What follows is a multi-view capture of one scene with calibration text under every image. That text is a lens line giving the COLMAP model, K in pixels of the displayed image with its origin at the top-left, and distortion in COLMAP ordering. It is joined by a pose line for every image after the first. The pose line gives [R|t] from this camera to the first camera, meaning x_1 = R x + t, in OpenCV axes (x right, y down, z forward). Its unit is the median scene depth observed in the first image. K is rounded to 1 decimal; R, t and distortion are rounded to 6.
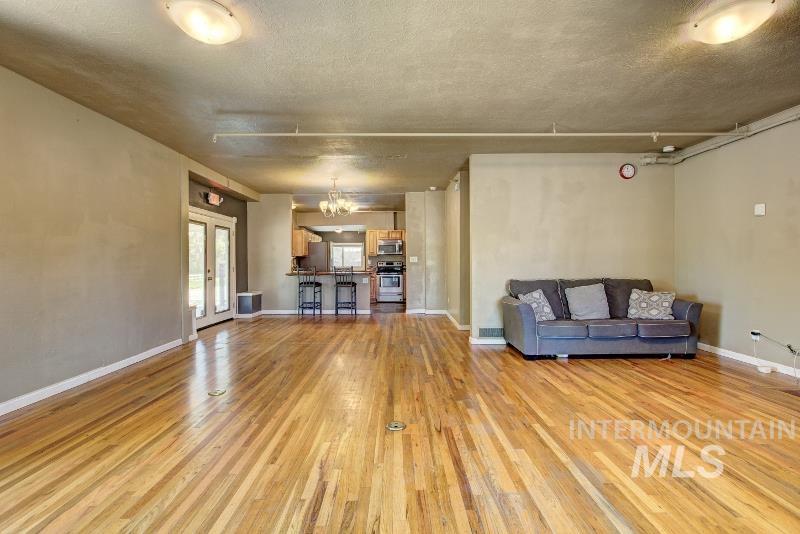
lens RADIAL K [[365.5, 0, 405.8], [0, 365.5, 261.4], [0, 0, 1]] dist [-0.007503, 0.002227]
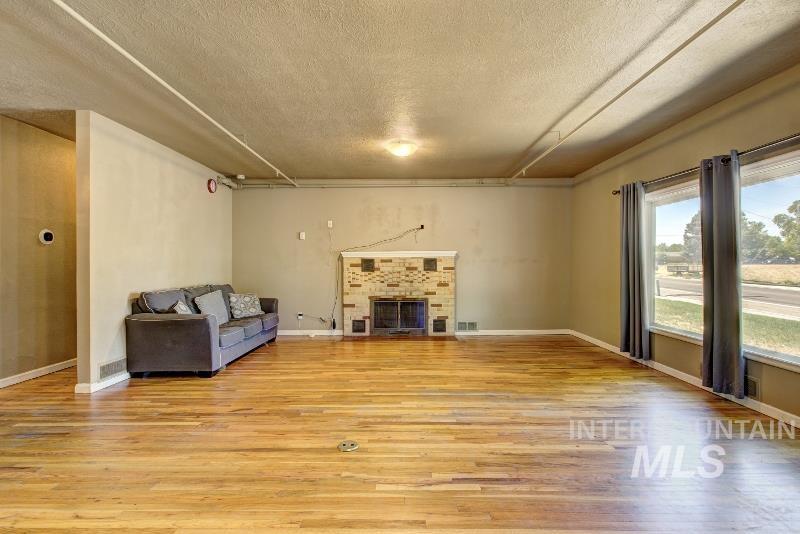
lens RADIAL K [[365.5, 0, 402.6], [0, 365.5, 267.3], [0, 0, 1]] dist [-0.007503, 0.002227]
pose [[0.020922, 0.002933, 0.999777, -0.952739], [0.000334, 0.999996, -0.002940, -0.002470], [-0.999781, 0.000395, 0.020921, 0.838777]]
